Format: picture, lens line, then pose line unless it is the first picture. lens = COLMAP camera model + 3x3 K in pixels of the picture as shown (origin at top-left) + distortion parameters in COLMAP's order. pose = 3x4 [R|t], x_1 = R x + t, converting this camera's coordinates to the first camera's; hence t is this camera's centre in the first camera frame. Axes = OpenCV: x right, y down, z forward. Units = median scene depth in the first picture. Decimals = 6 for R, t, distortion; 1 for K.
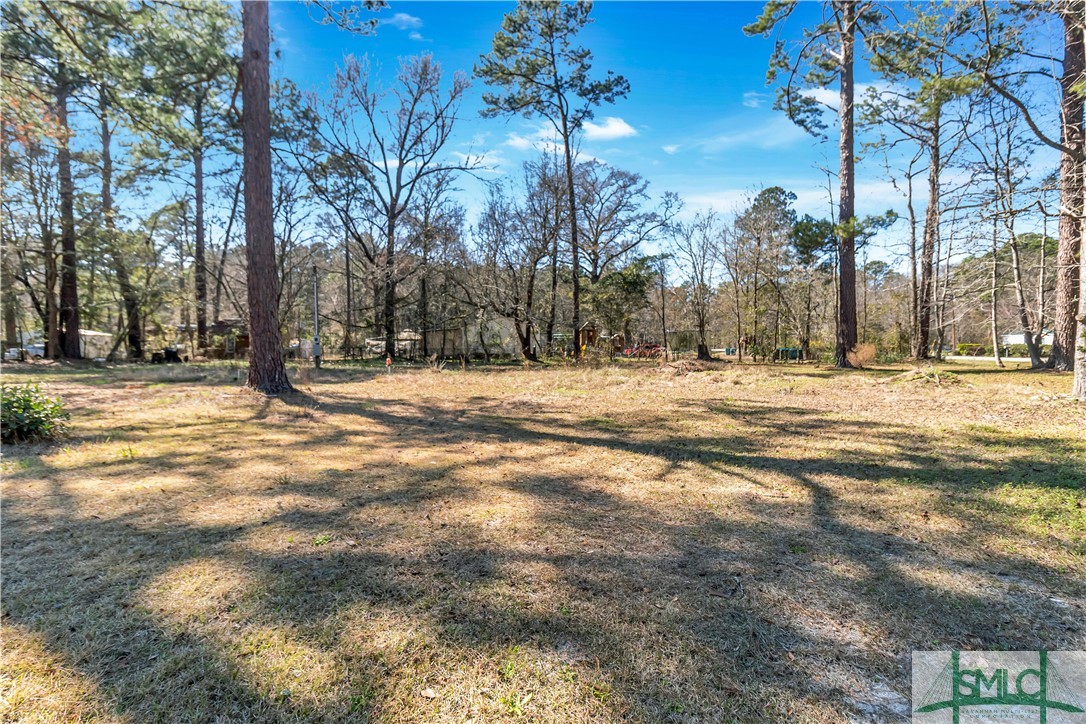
lens RADIAL K [[497.5, 0, 543.0], [0, 497.5, 362.0], [0, 0, 1]] dist [-0.000751, -0.000138]
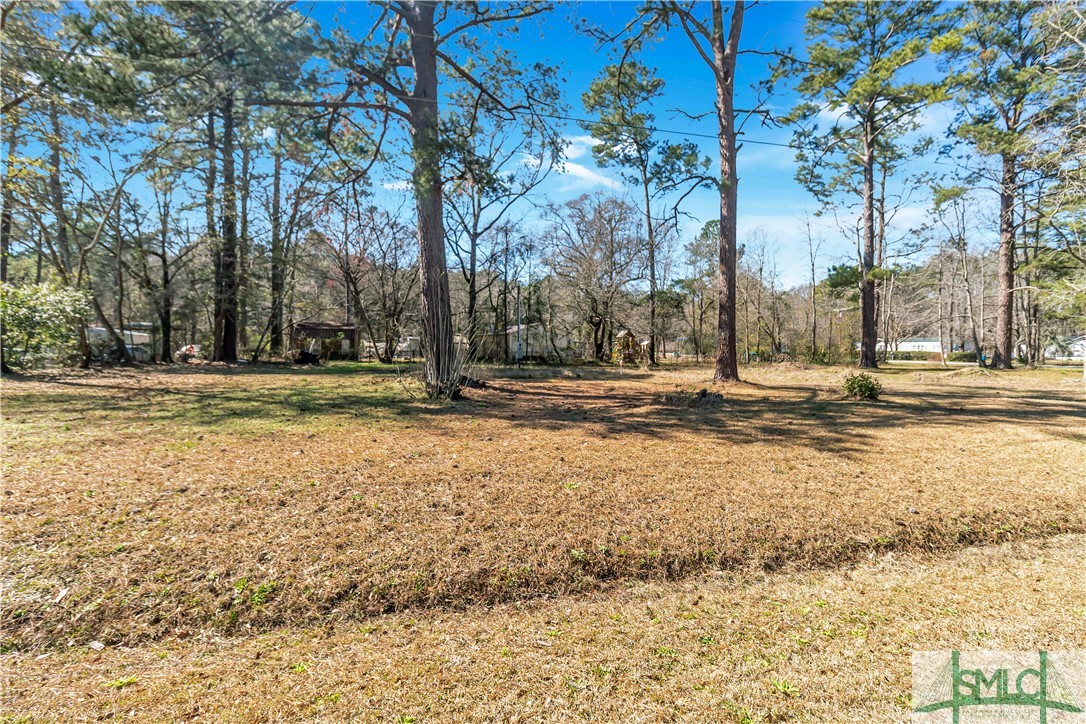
lens RADIAL K [[506.0, 0, 543.0], [0, 506.0, 362.0], [0, 0, 1]] dist [0.000567, 0.000072]
pose [[0.967418, -0.003029, 0.253168, -0.679457], [0.005407, 0.999948, -0.008696, 0.001258], [-0.253128, 0.009782, 0.967383, -0.197993]]
